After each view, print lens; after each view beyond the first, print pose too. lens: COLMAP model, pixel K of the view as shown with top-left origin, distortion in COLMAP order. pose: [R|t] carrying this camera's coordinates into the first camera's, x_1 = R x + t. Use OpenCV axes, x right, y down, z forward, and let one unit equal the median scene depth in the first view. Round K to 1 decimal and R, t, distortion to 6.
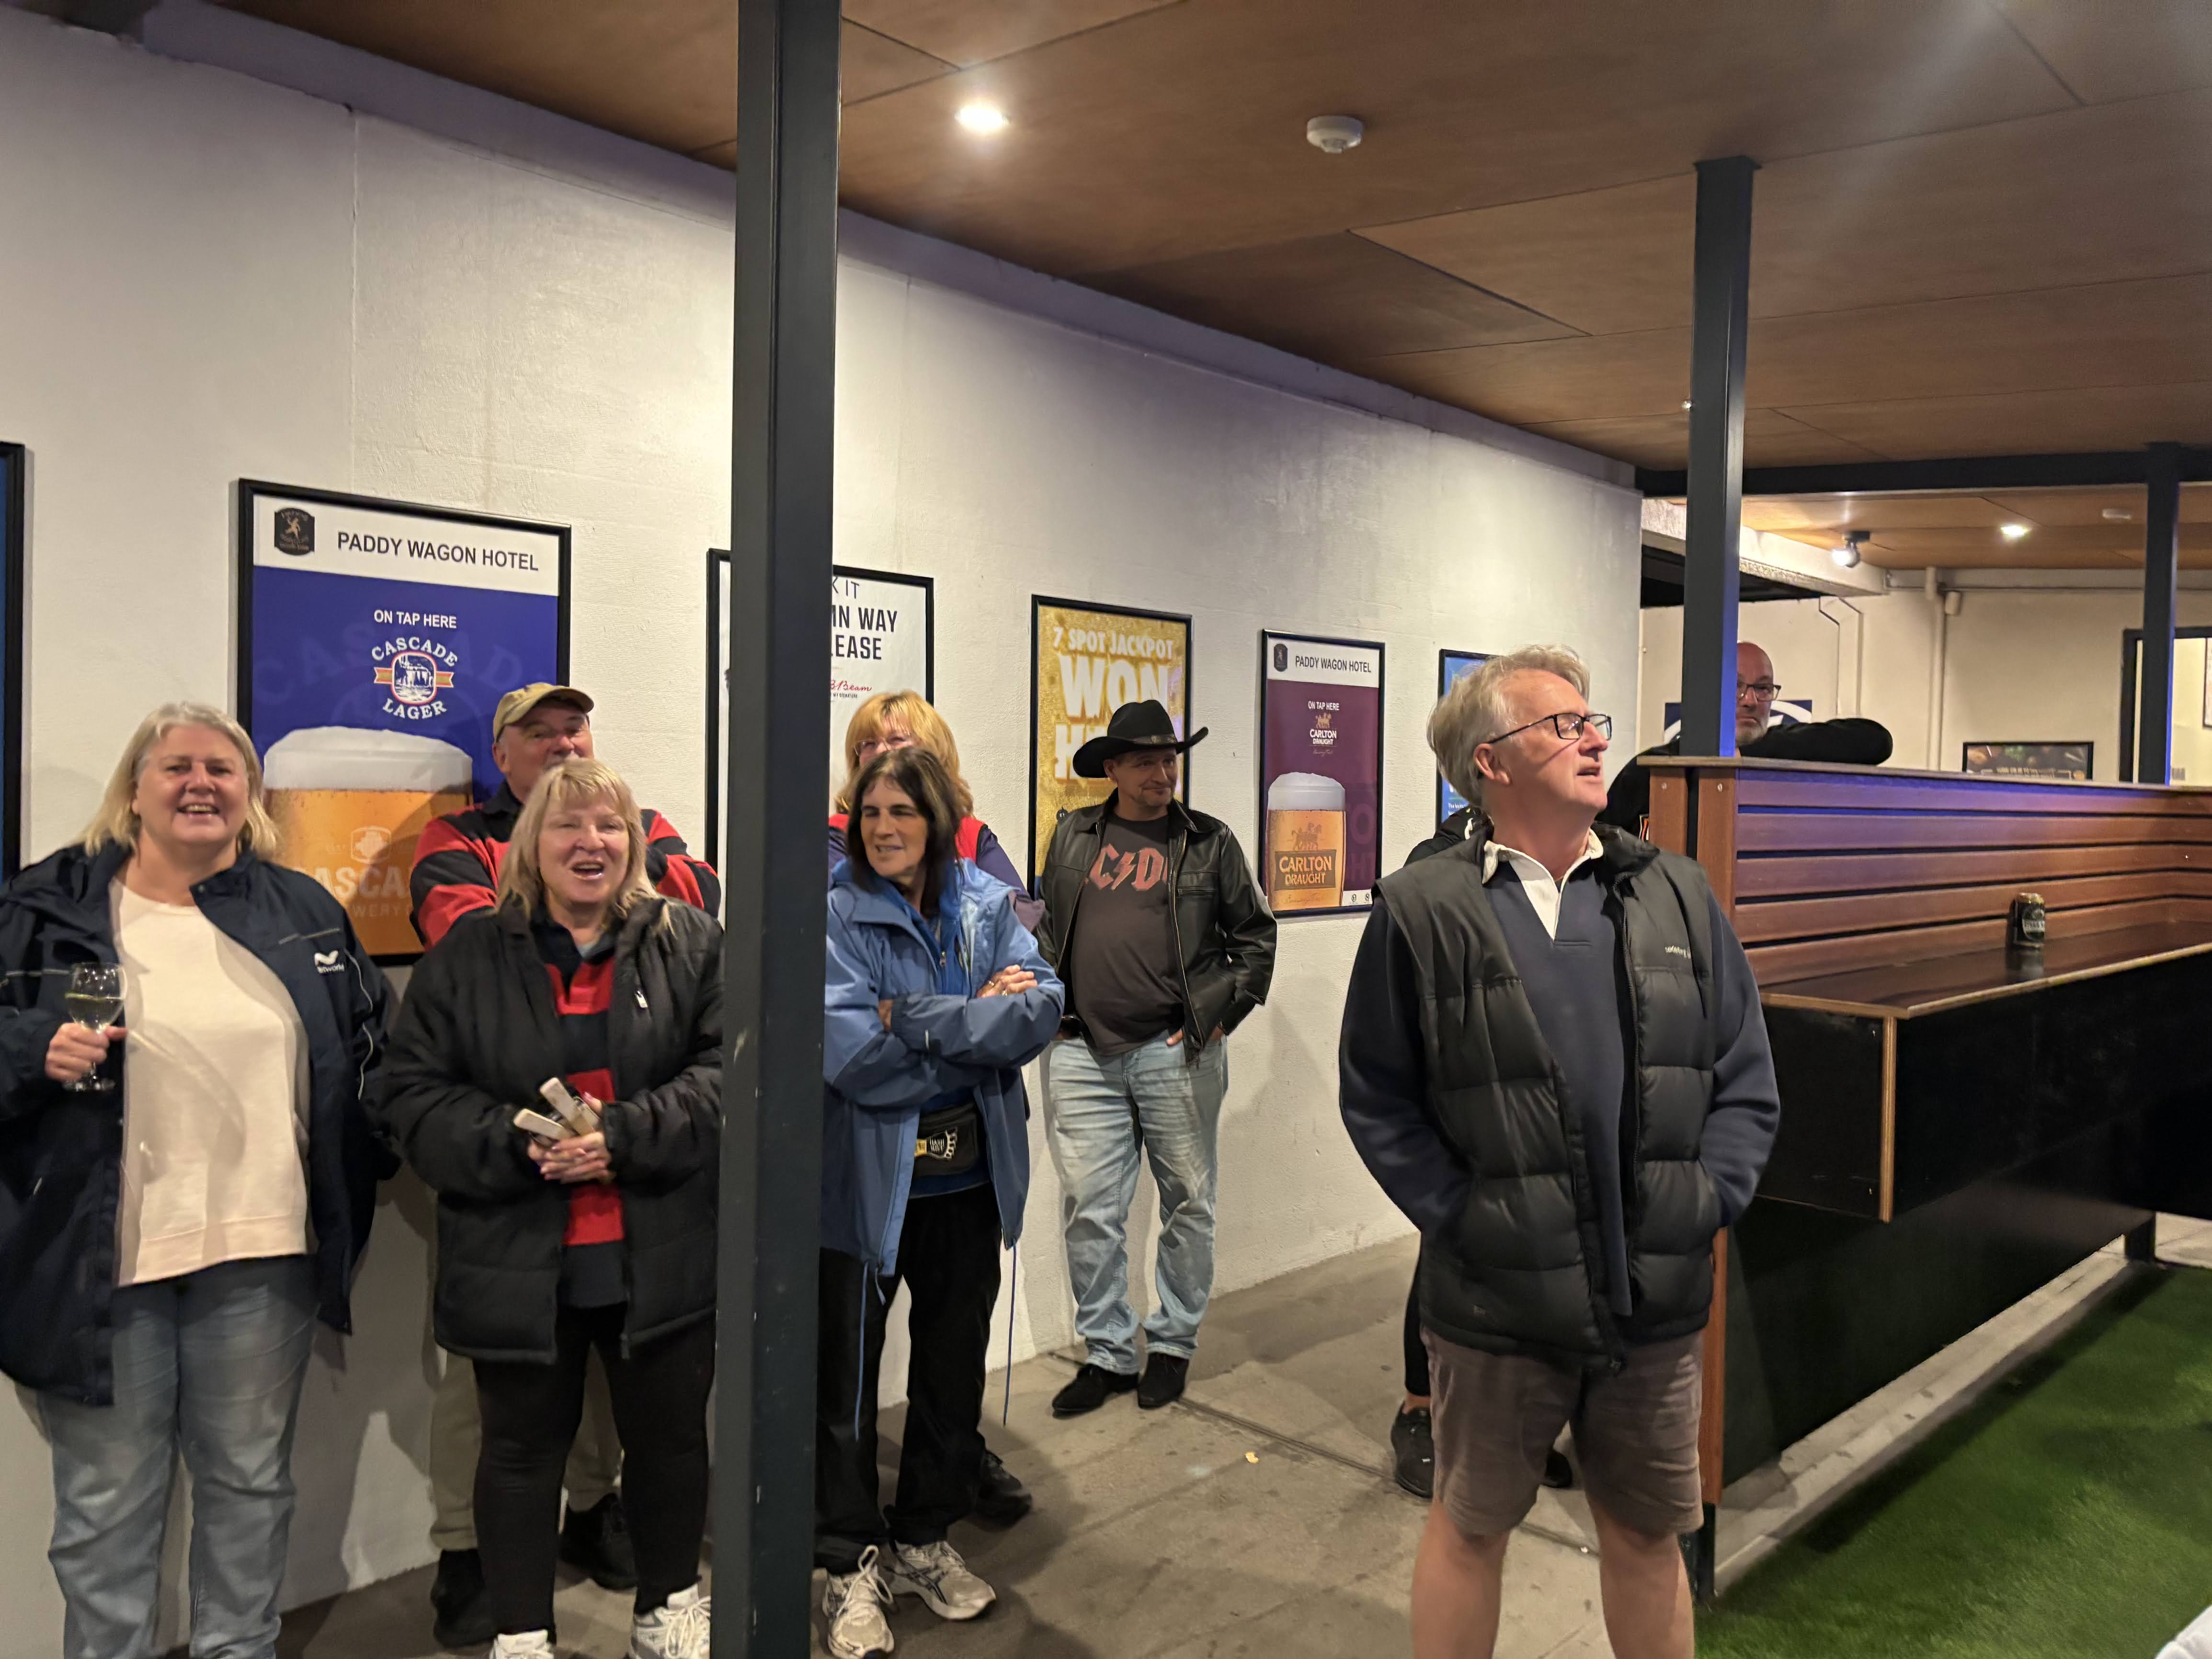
lens RADIAL K [[1659.2, 0, 1106.0], [0, 1659.2, 829.5], [0, 0, 1]] dist [0.079668, -0.088553]
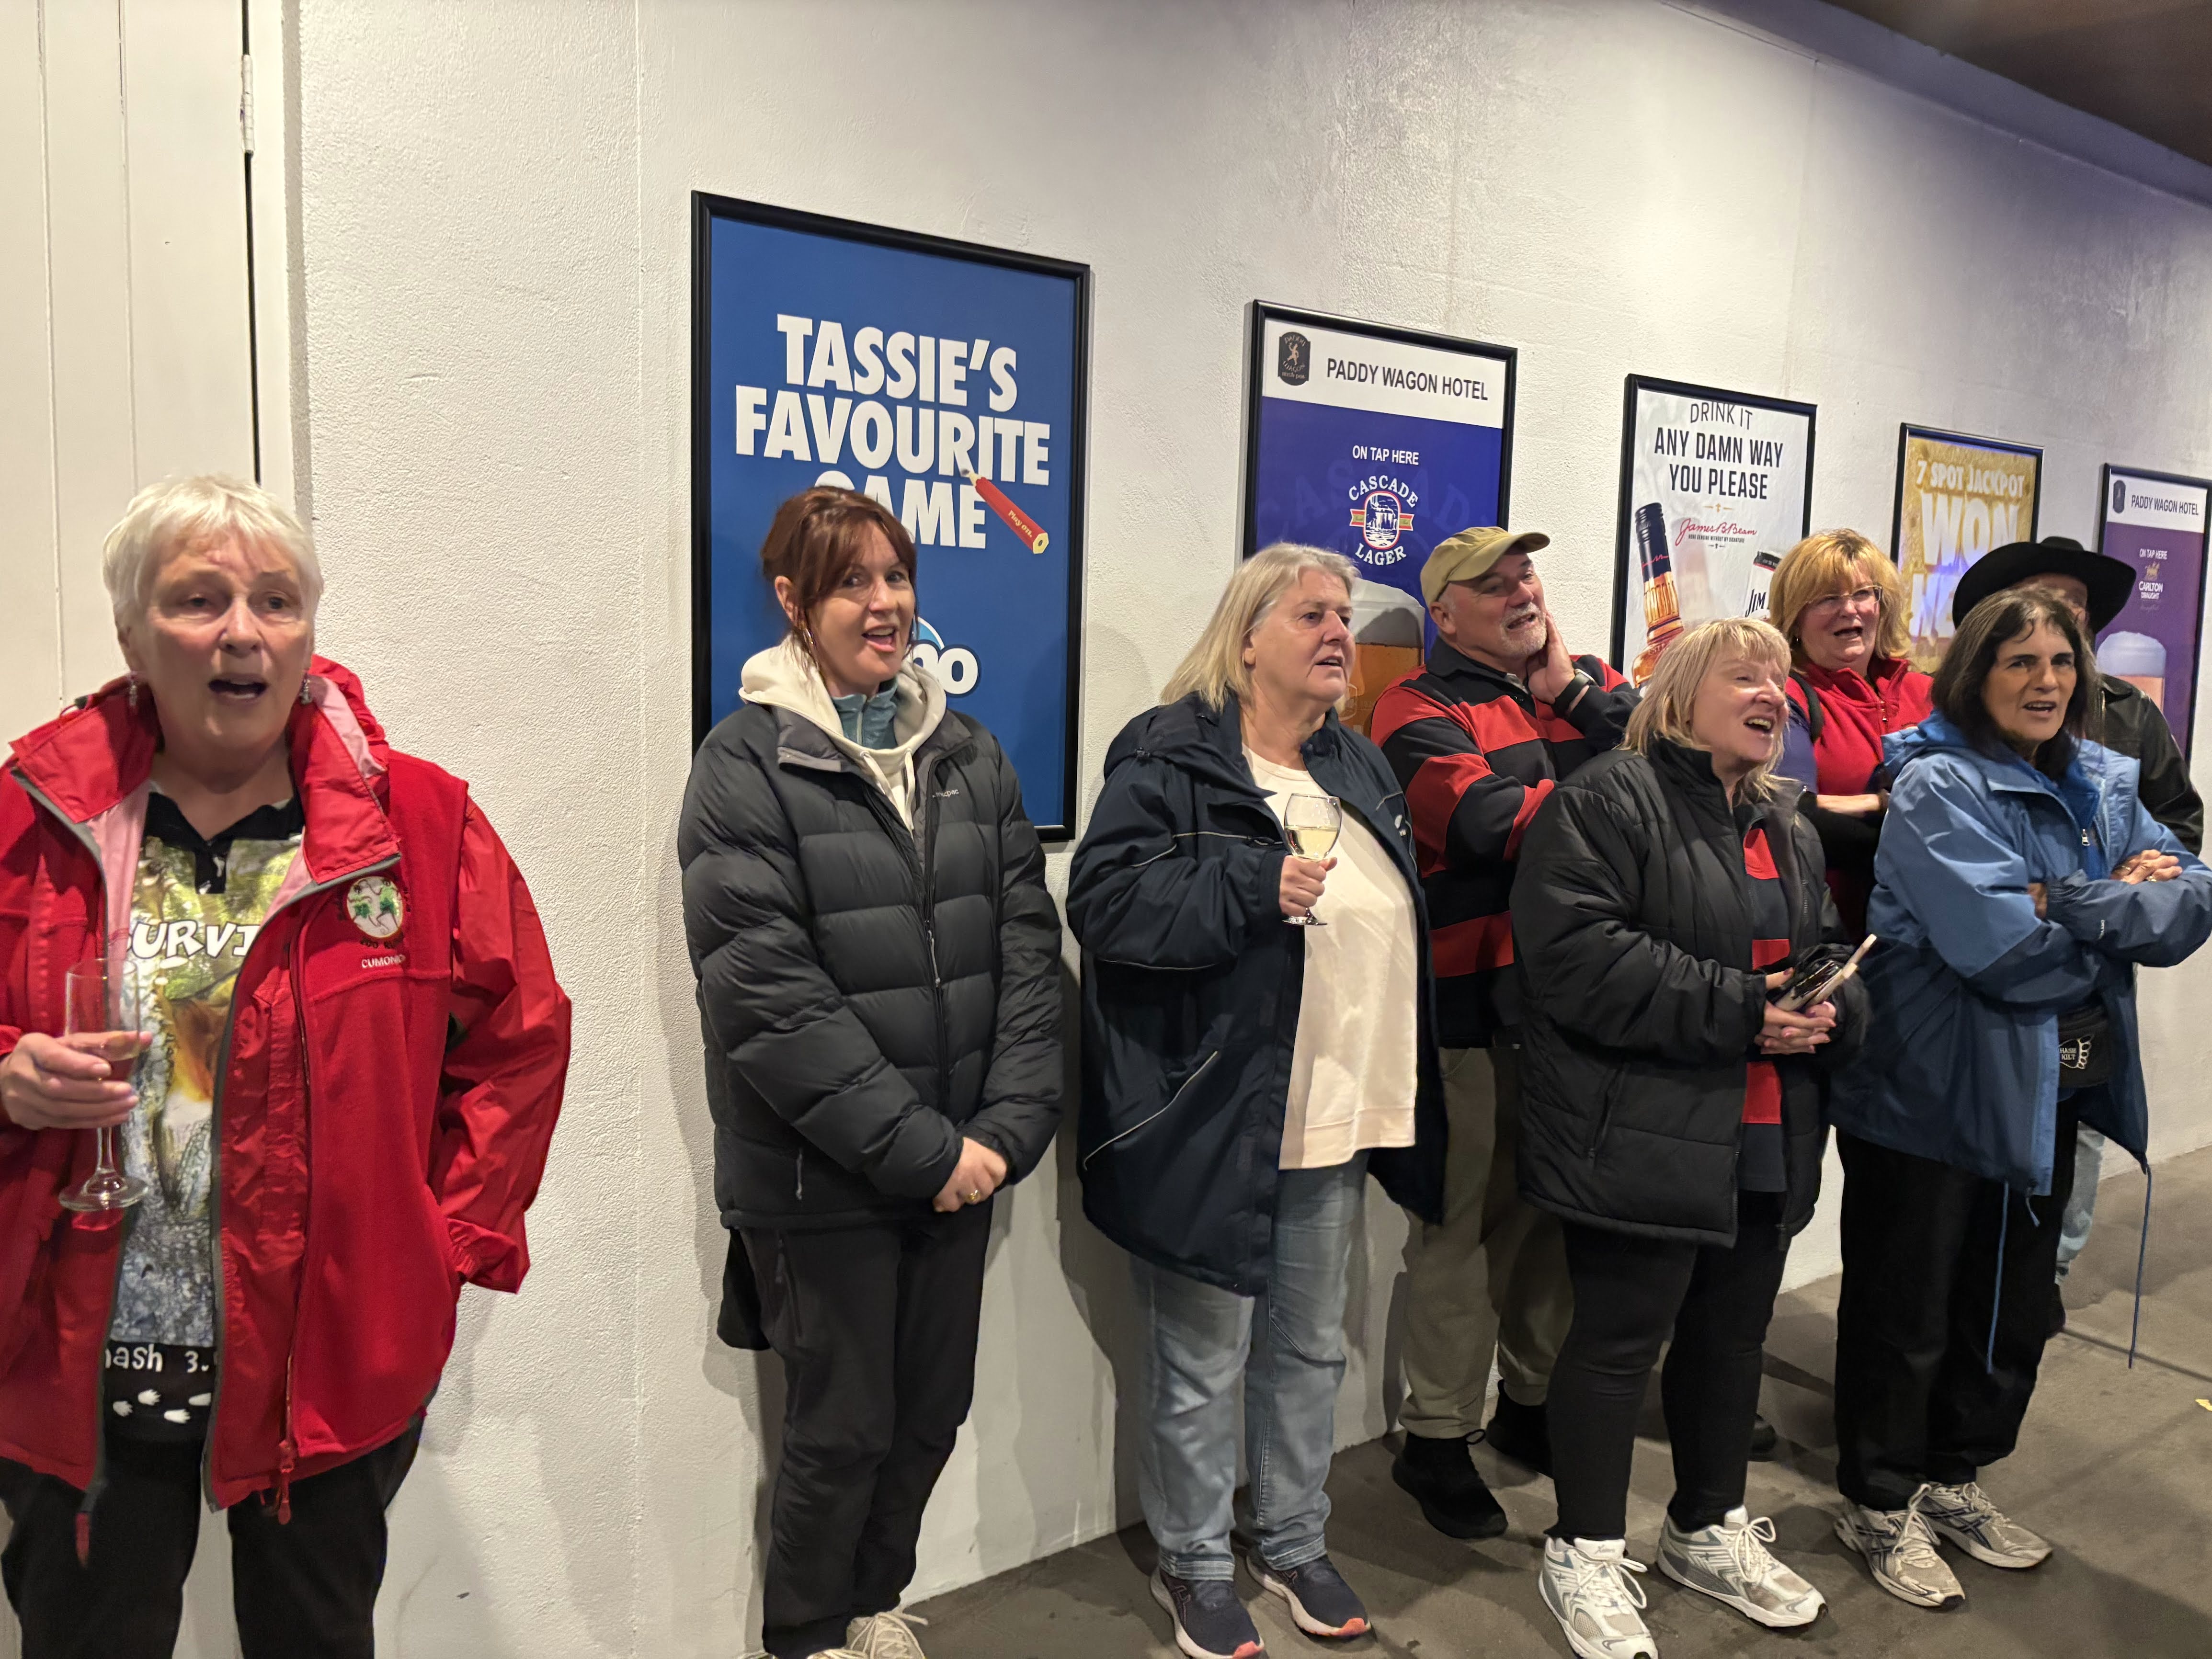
lens RADIAL K [[1659.2, 0, 1106.0], [0, 1659.2, 829.5], [0, 0, 1]] dist [0.079668, -0.088553]
pose [[0.986546, 0.019657, -0.162298, -0.404468], [-0.007932, 0.997331, 0.072575, 0.014045], [0.163292, -0.070311, 0.984069, 0.058369]]
